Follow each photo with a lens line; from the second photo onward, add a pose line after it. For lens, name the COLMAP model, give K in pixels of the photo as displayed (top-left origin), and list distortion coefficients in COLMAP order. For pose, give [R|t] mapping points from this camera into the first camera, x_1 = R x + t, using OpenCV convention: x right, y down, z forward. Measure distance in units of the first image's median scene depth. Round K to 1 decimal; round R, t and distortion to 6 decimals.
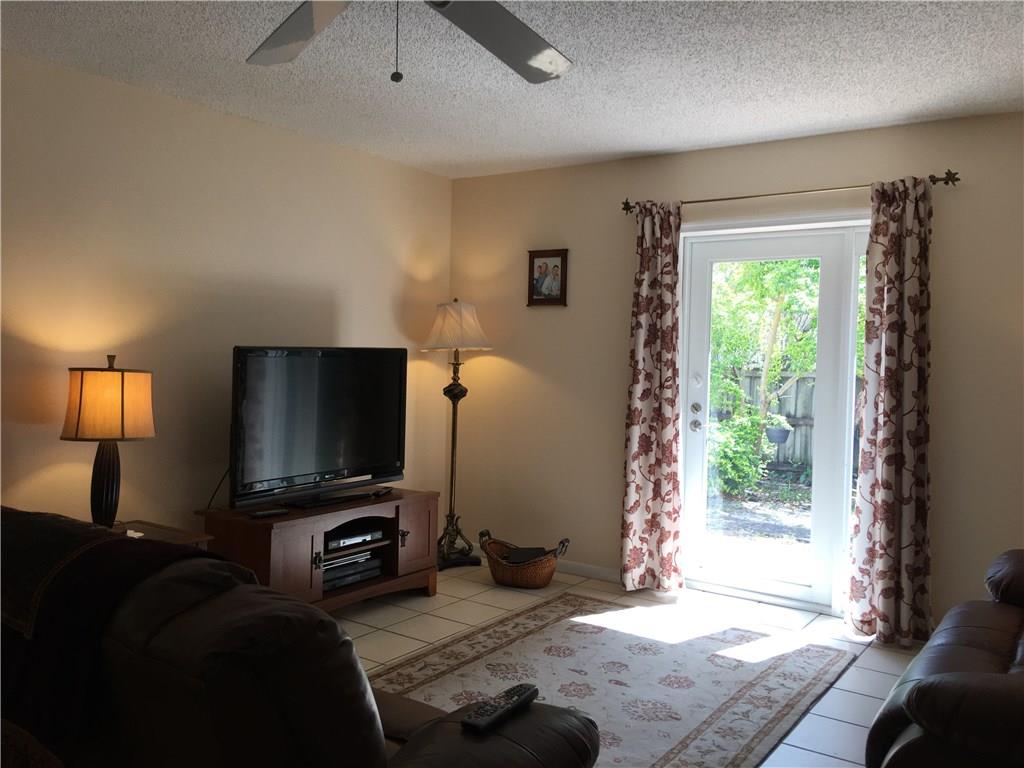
lens RADIAL K [[866.8, 0, 511.3], [0, 866.8, 382.3], [0, 0, 1]] dist [0.013156, -0.035354]
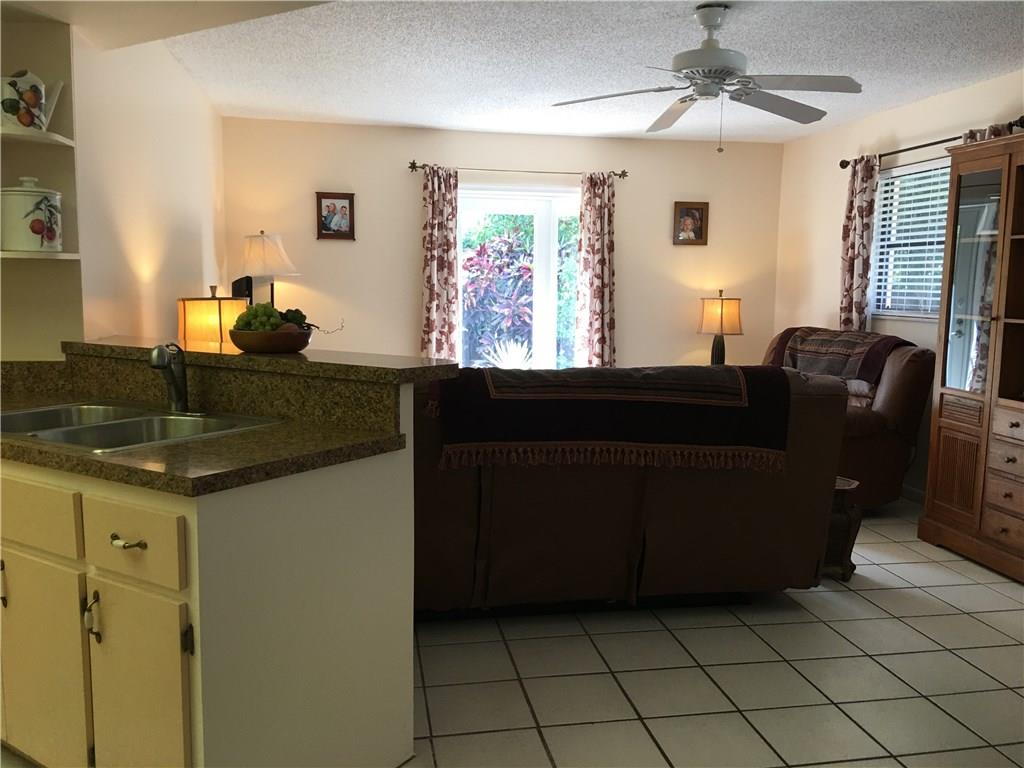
lens RADIAL K [[866.8, 0, 509.5], [0, 866.8, 384.2], [0, 0, 1]] dist [0.013156, -0.035354]
pose [[0.663470, -0.099607, 0.741543, -0.799957], [0.029431, 0.993806, 0.107159, -0.010985], [-0.747624, -0.049273, 0.662292, 0.004179]]
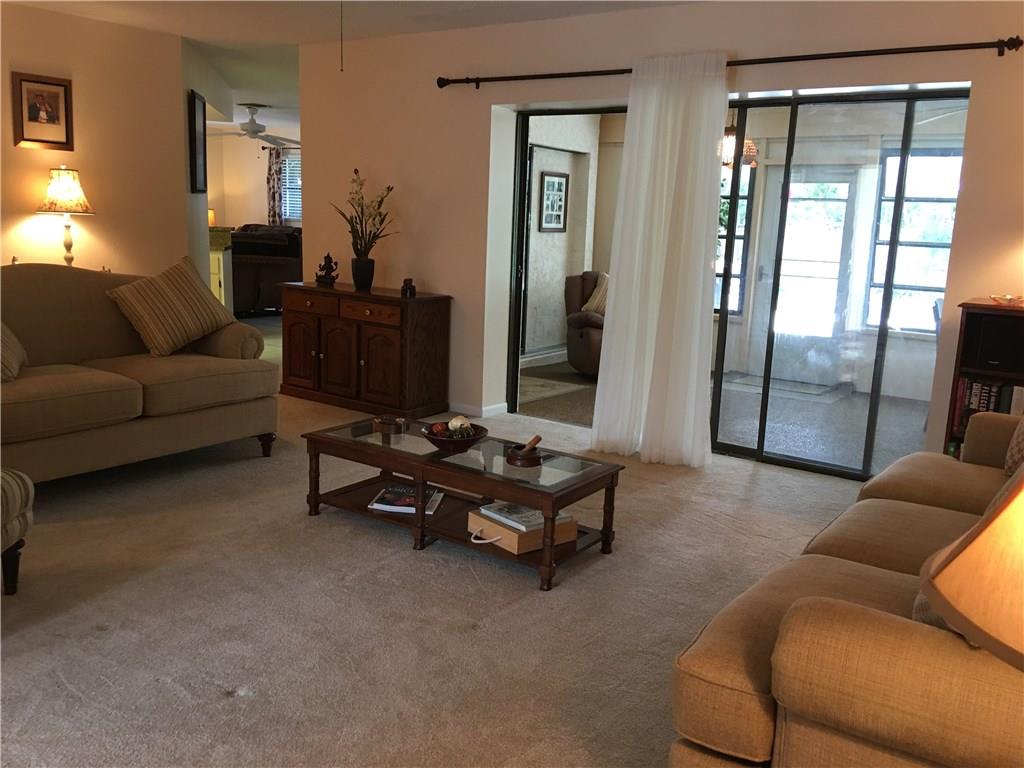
lens RADIAL K [[866.8, 0, 512.1], [0, 866.8, 382.0], [0, 0, 1]] dist [0.013156, -0.035354]
pose [[-0.054367, -0.213795, 0.975365, -4.389633], [-0.014334, 0.976876, 0.213327, -0.108776], [-0.998418, -0.002383, -0.056175, -0.315572]]
